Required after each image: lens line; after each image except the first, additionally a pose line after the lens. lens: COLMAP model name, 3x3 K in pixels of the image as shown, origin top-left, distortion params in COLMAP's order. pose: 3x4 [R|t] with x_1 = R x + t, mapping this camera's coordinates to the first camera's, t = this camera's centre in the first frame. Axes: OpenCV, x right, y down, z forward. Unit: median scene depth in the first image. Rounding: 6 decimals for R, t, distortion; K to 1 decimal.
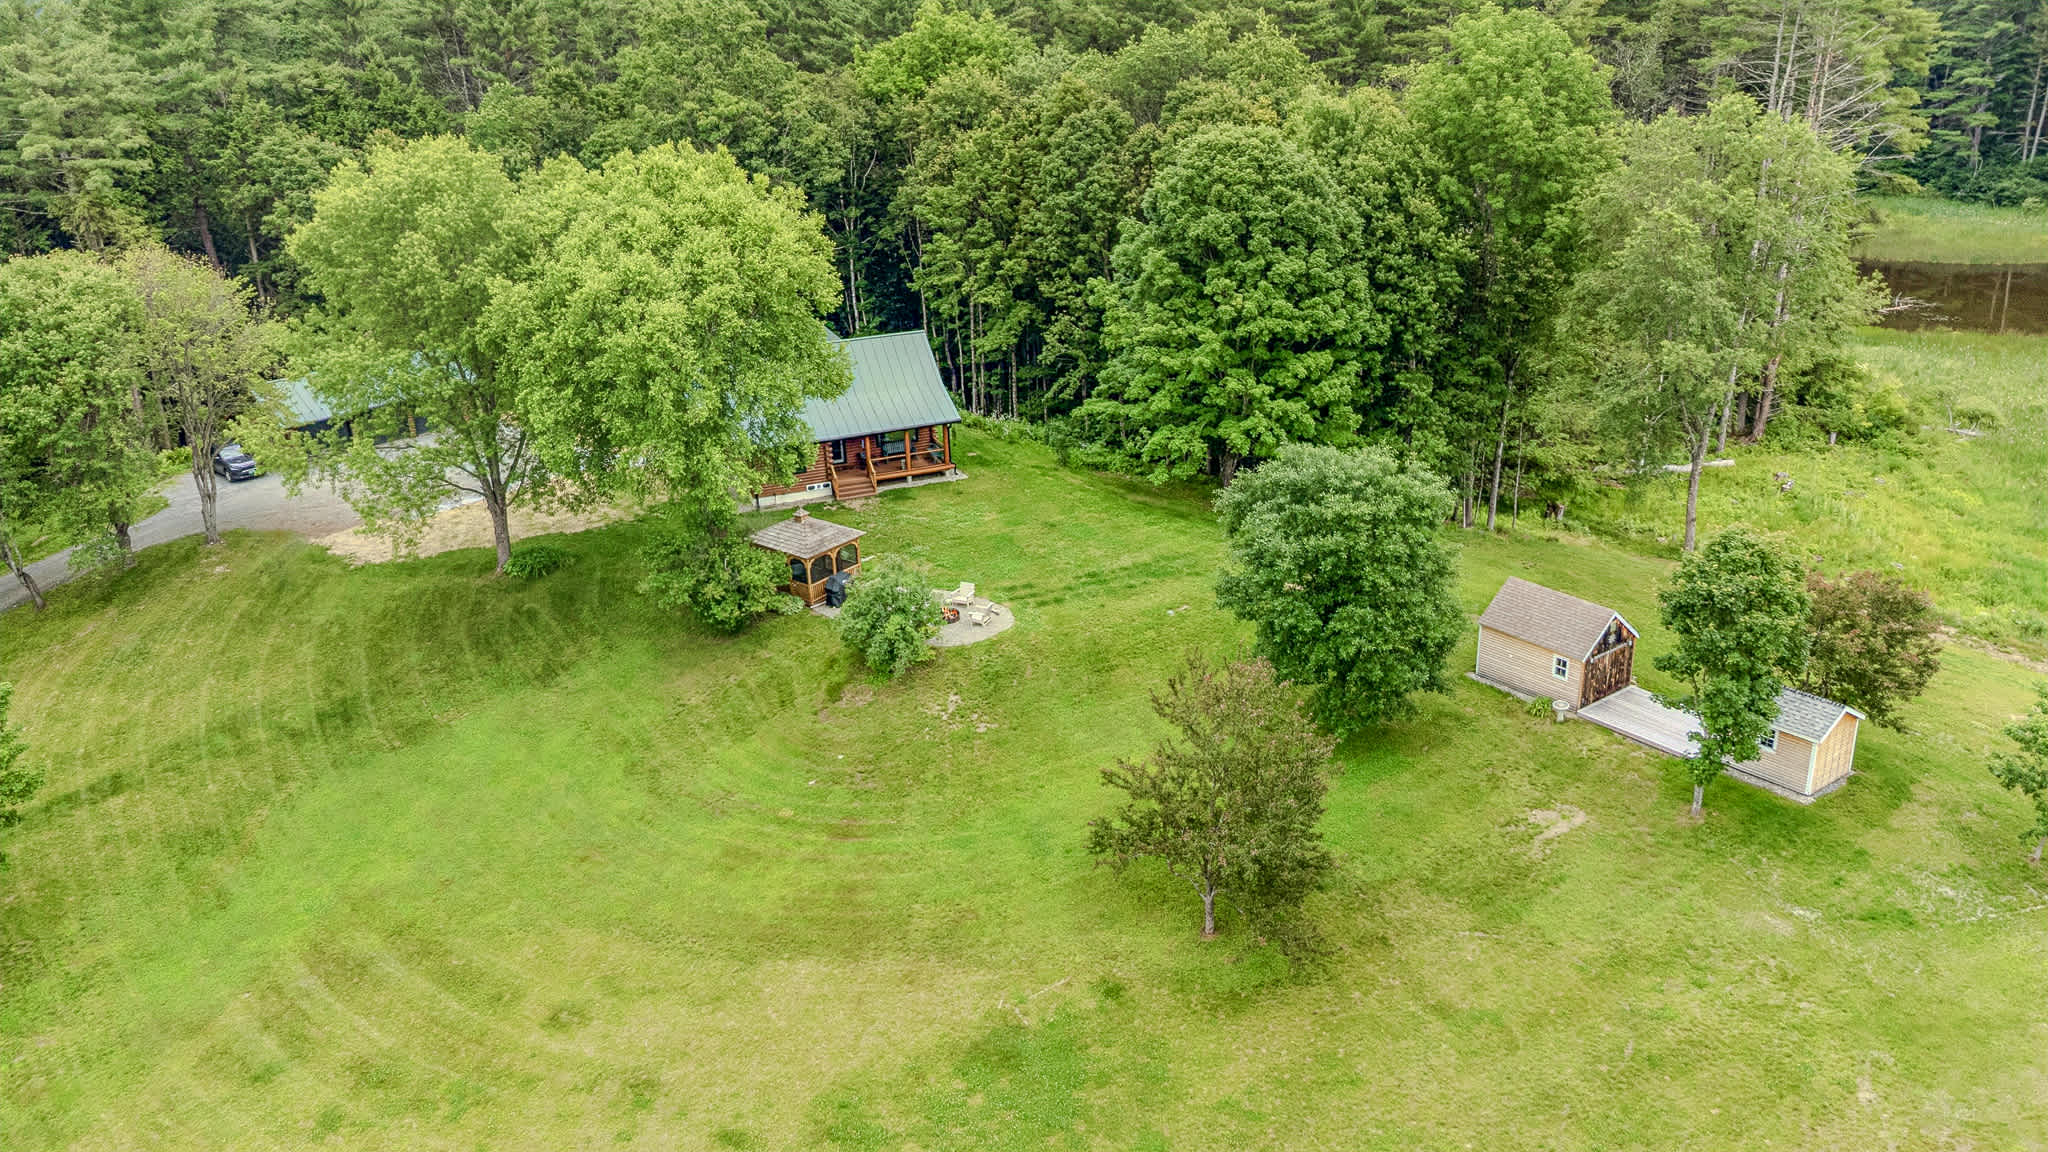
lens RADIAL K [[1450.2, 0, 1024.0], [0, 1450.2, 576.0], [0, 0, 1]] dist [0.043189, -0.001217]
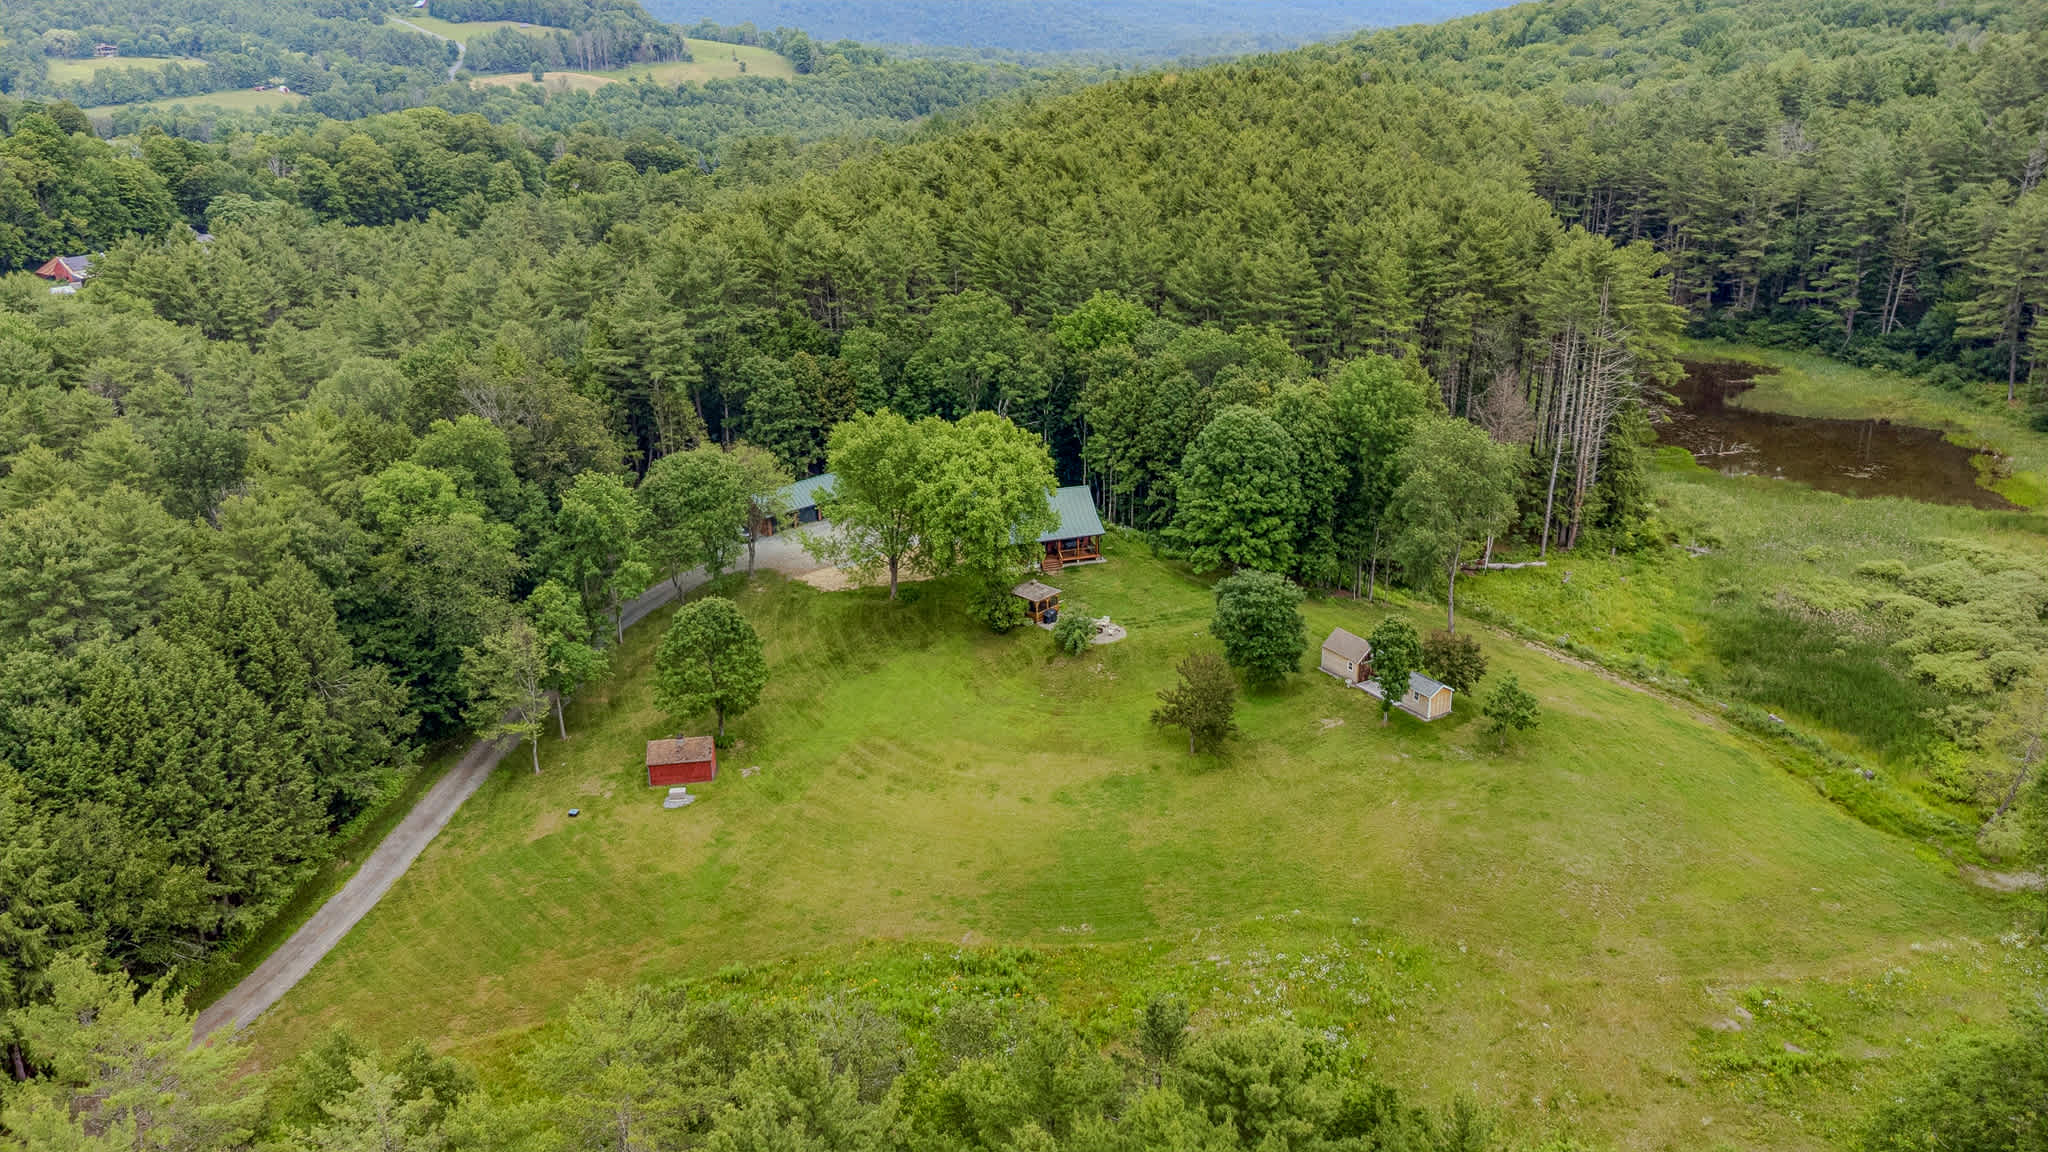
lens RADIAL K [[1450.2, 0, 1024.0], [0, 1450.2, 576.0], [0, 0, 1]] dist [0.043189, -0.001217]
pose [[0.995791, 0.051473, -0.075840, 0.000803], [-0.051547, 0.998670, 0.000977, -0.050017], [0.075789, 0.002936, 0.997120, -1.183121]]
